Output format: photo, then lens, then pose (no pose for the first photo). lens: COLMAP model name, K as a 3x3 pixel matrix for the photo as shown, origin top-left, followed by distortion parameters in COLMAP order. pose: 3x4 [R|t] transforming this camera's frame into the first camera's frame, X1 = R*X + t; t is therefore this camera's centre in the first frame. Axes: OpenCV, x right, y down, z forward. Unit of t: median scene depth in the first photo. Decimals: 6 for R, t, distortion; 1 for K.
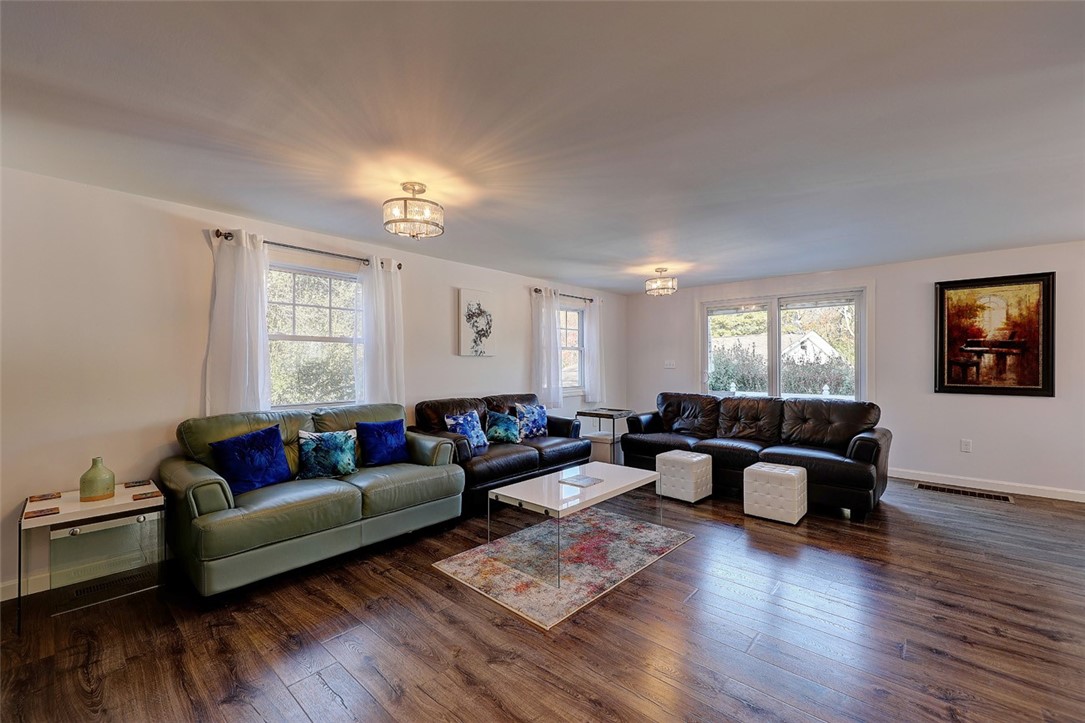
lens RADIAL K [[455.5, 0, 540.5], [0, 455.5, 361.5], [0, 0, 1]] dist [0.006297, -0.000897]
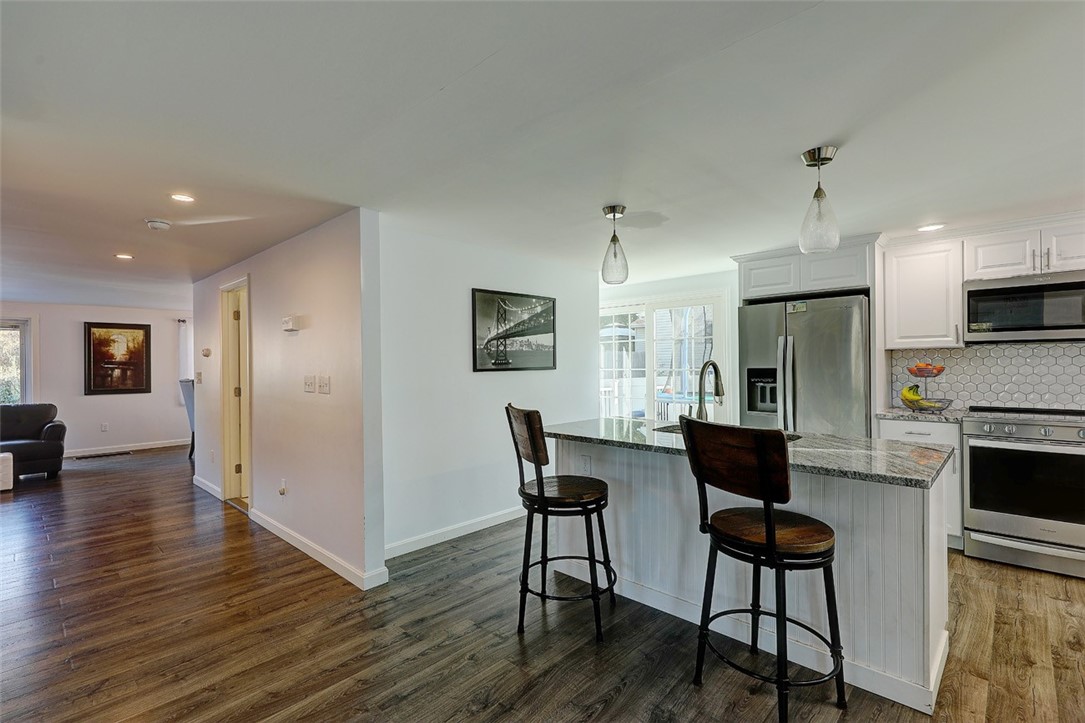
lens RADIAL K [[495.5, 0, 535.1], [0, 495.5, 364.1], [0, 0, 1]] dist [0.005958, -0.002398]
pose [[0.048019, -0.002071, 0.998844, -0.746718], [0.009677, 0.999952, 0.001608, -0.023878], [-0.998800, 0.009589, 0.048037, -0.596599]]
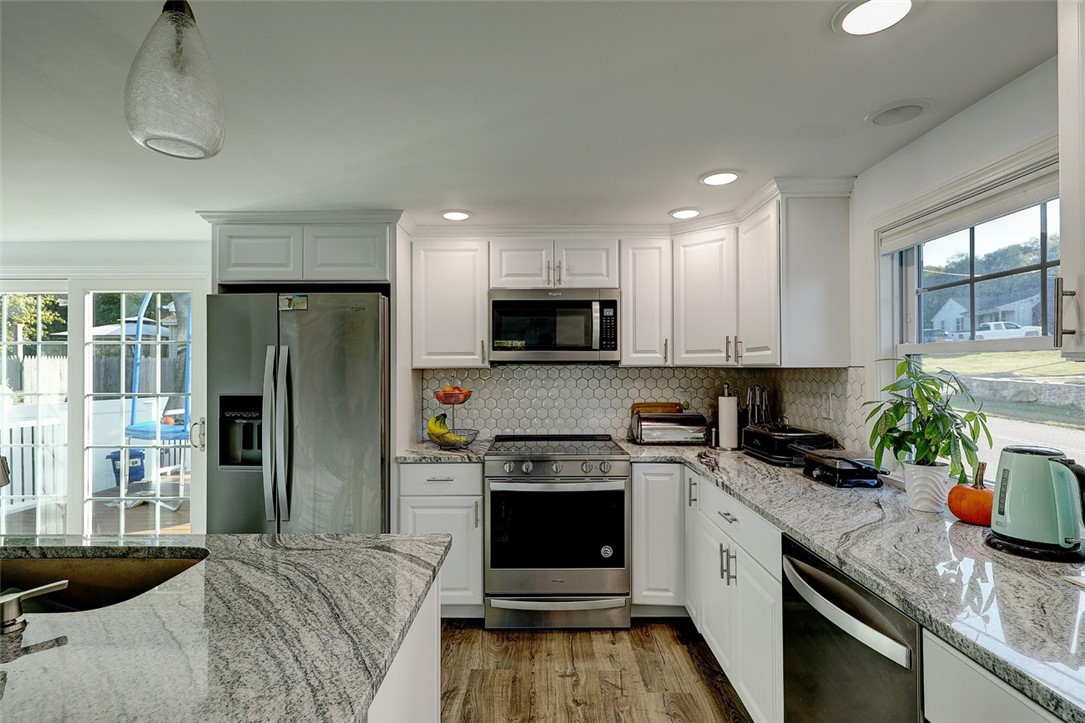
lens RADIAL K [[545.0, 0, 539.6], [0, 545.0, 365.1], [0, 0, 1]] dist [-0.002867, 0.000786]
pose [[-0.657020, 0.007326, 0.753838, -0.508869], [-0.000153, 0.999951, -0.009851, -0.039750], [-0.753873, -0.006588, -0.656987, -0.819832]]
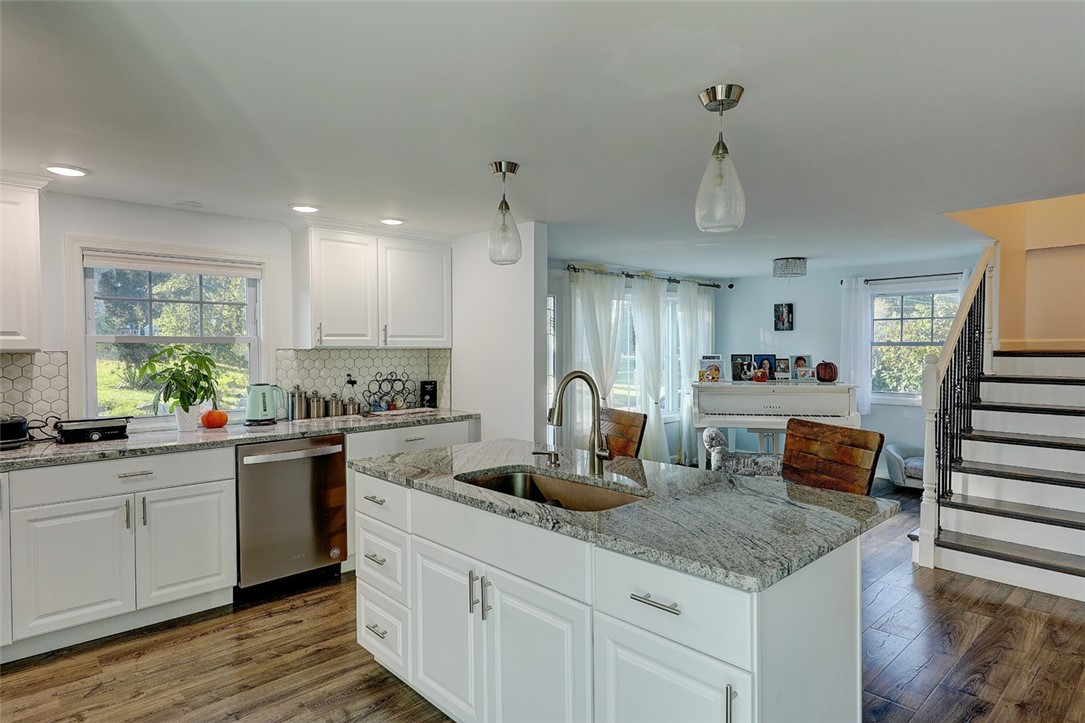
lens RADIAL K [[588.8, 0, 549.5], [0, 588.8, 361.6], [0, 0, 1]] dist [0.020866, -0.003108]
pose [[-0.094988, 0.030087, -0.995024, 0.360522], [0.007208, 0.999538, 0.029535, -0.048164], [0.995452, -0.004366, -0.095161, -0.752876]]
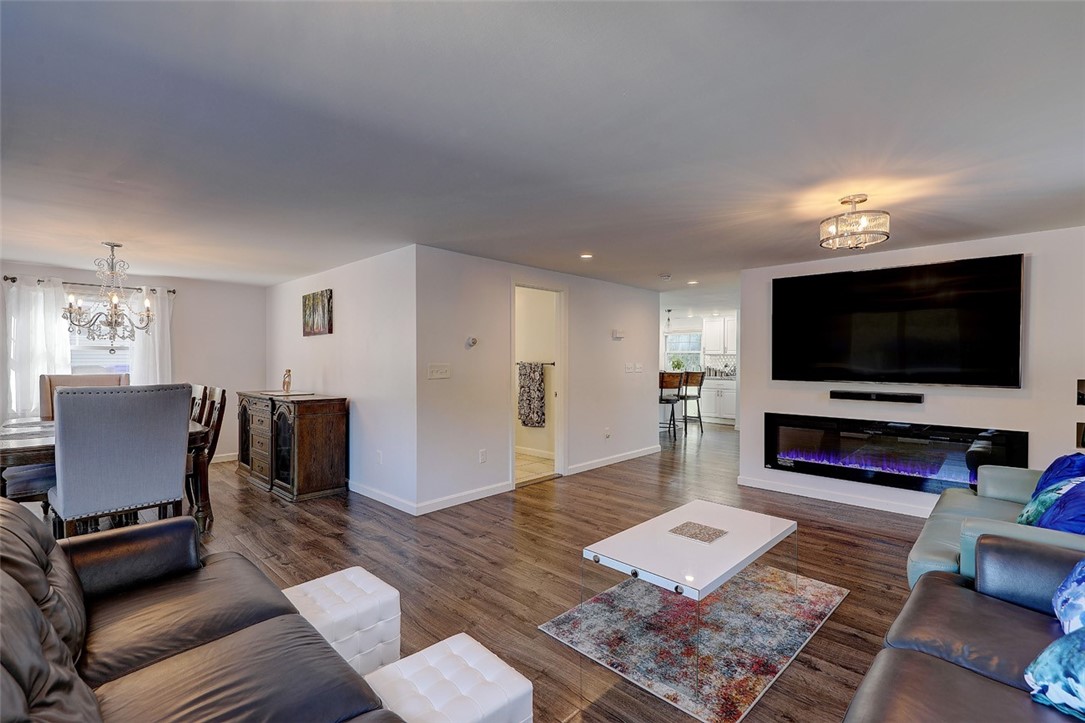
lens RADIAL K [[488.0, 0, 540.1], [0, 488.0, 361.5], [0, 0, 1]] dist [0.015833, -0.000878]
pose [[-0.999020, -0.000942, 0.044262, 0.227086], [-0.000792, 0.999994, 0.003419, -0.016936], [-0.044265, 0.003381, -0.999014, 1.312407]]
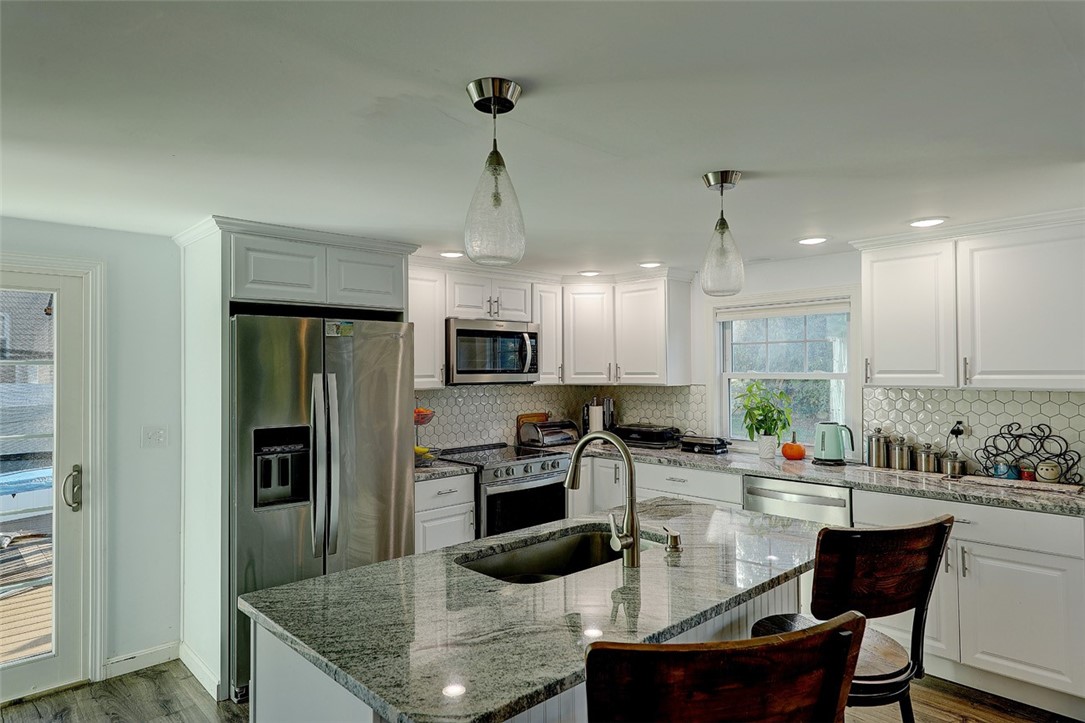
lens RADIAL K [[644.2, 0, 552.7], [0, 644.2, 365.6], [0, 0, 1]] dist [0.006296, 0.001056]
pose [[-0.996764, 0.009269, 0.079845, -0.144993], [0.008466, 0.999910, -0.010399, -0.067132], [-0.079934, -0.009689, -0.996753, -0.311624]]
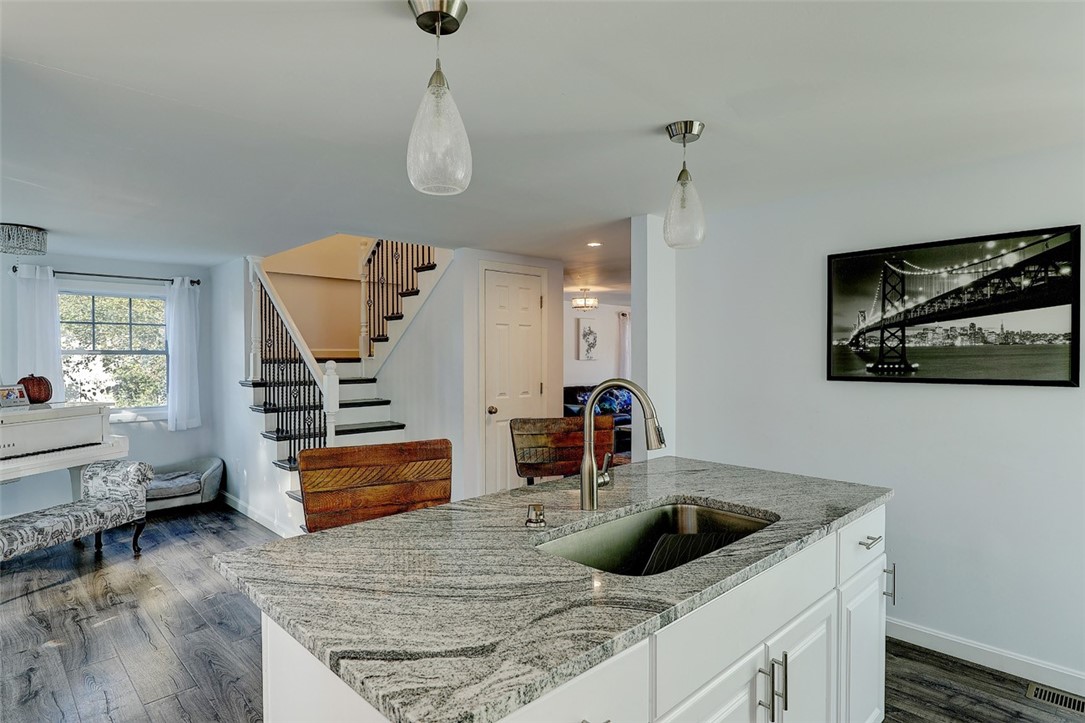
lens RADIAL K [[588.8, 0, 535.2], [0, 588.8, 353.0], [0, 0, 1]] dist [0.020866, -0.003108]
pose [[0.996391, 0.000677, -0.084885, -0.164773], [-0.000560, 0.999999, 0.001401, -0.042556], [0.084885, -0.001348, 0.996390, -1.172044]]
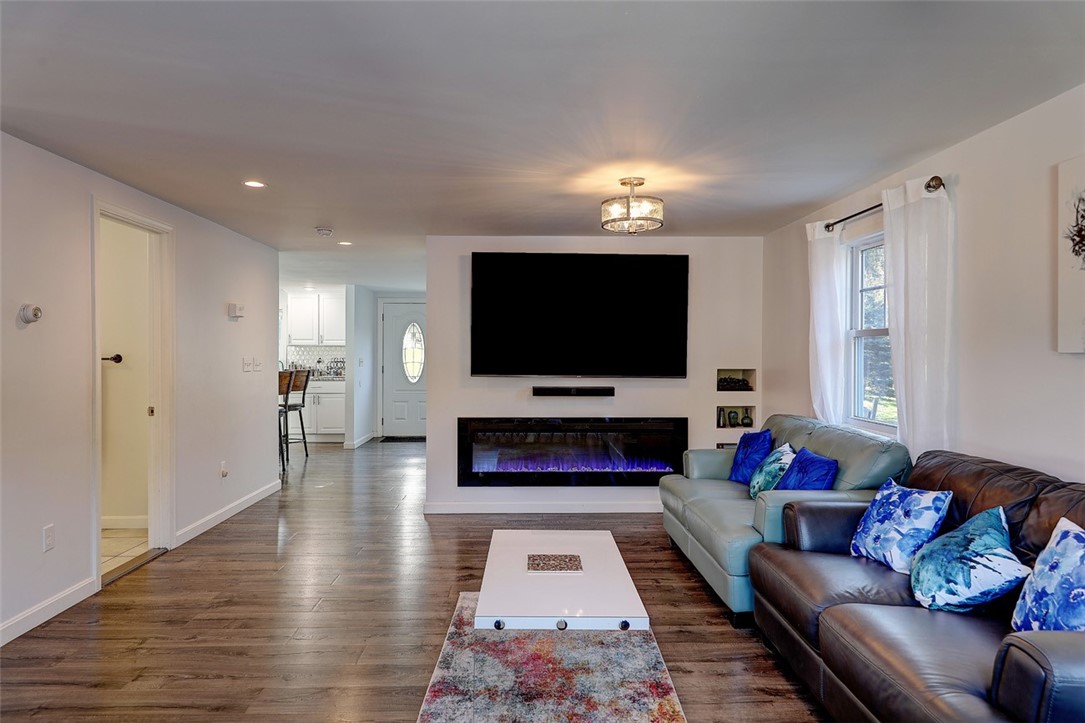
lens RADIAL K [[695.9, 0, 533.4], [0, 695.9, 365.3], [0, 0, 1]] dist [0.023954, 0.001055]
pose [[-0.738700, 0.009900, -0.673961, 0.530740], [-0.000557, 0.999883, 0.015299, -0.012459], [0.674034, 0.011677, -0.738608, 1.201507]]
